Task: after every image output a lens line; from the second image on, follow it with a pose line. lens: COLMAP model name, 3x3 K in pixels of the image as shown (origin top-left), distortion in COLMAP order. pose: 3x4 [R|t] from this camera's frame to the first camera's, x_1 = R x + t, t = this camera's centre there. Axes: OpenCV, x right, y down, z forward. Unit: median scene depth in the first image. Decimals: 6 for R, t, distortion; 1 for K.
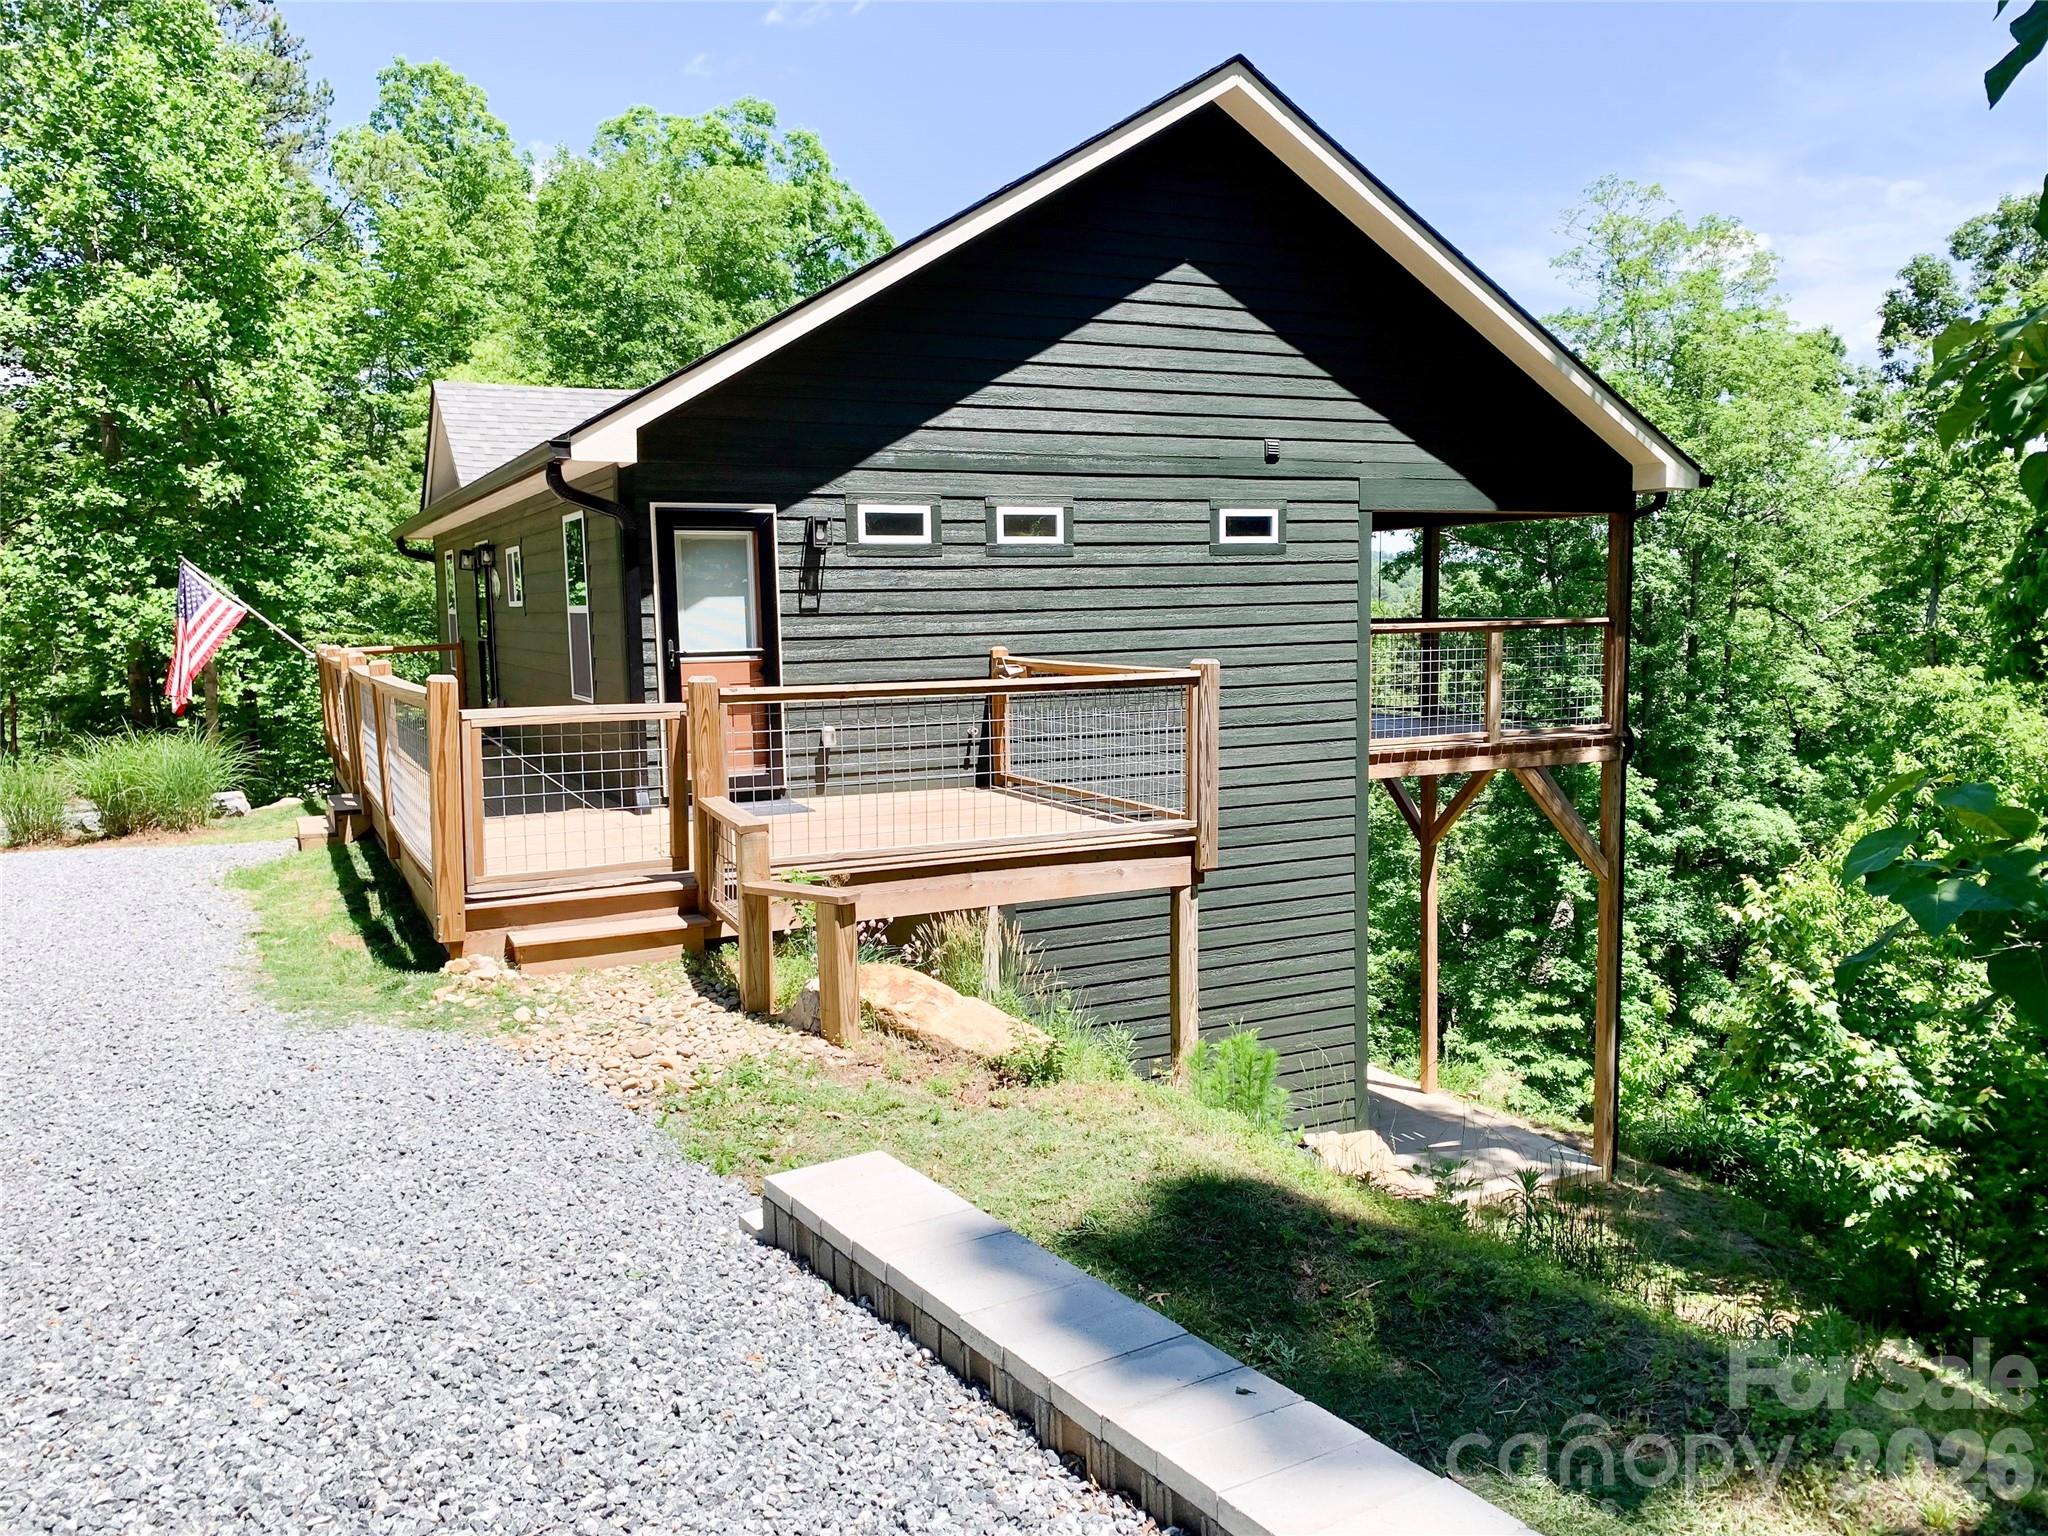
lens RADIAL K [[1576.0, 0, 1020.0], [0, 1576.0, 768.8], [0, 0, 1]] dist [0.022709, -0.029788]
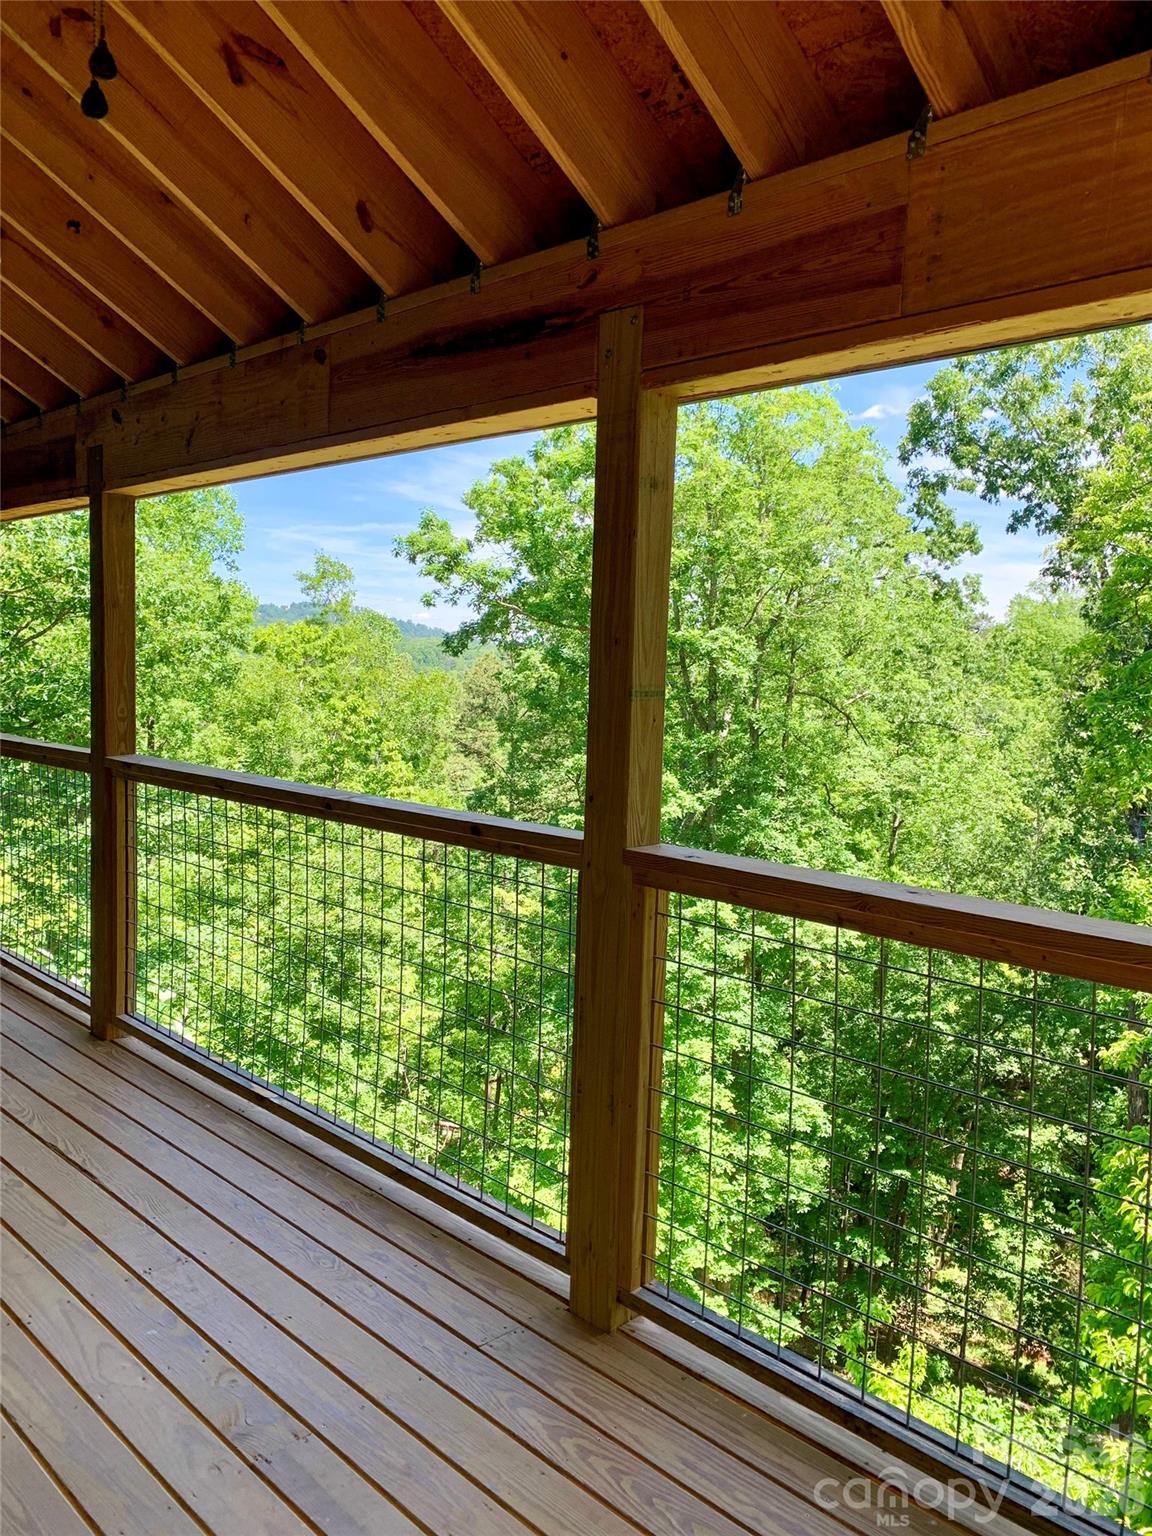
lens RADIAL K [[1182.0, 0, 576.3], [0, 1182.0, 769.3], [0, 0, 1]] dist [0.022709, -0.029788]
pose [[0.946617, 0.015877, 0.321970, 0.086201], [-0.008531, 0.999670, -0.024214, -0.038187], [-0.322248, 0.020174, 0.946440, 0.341615]]
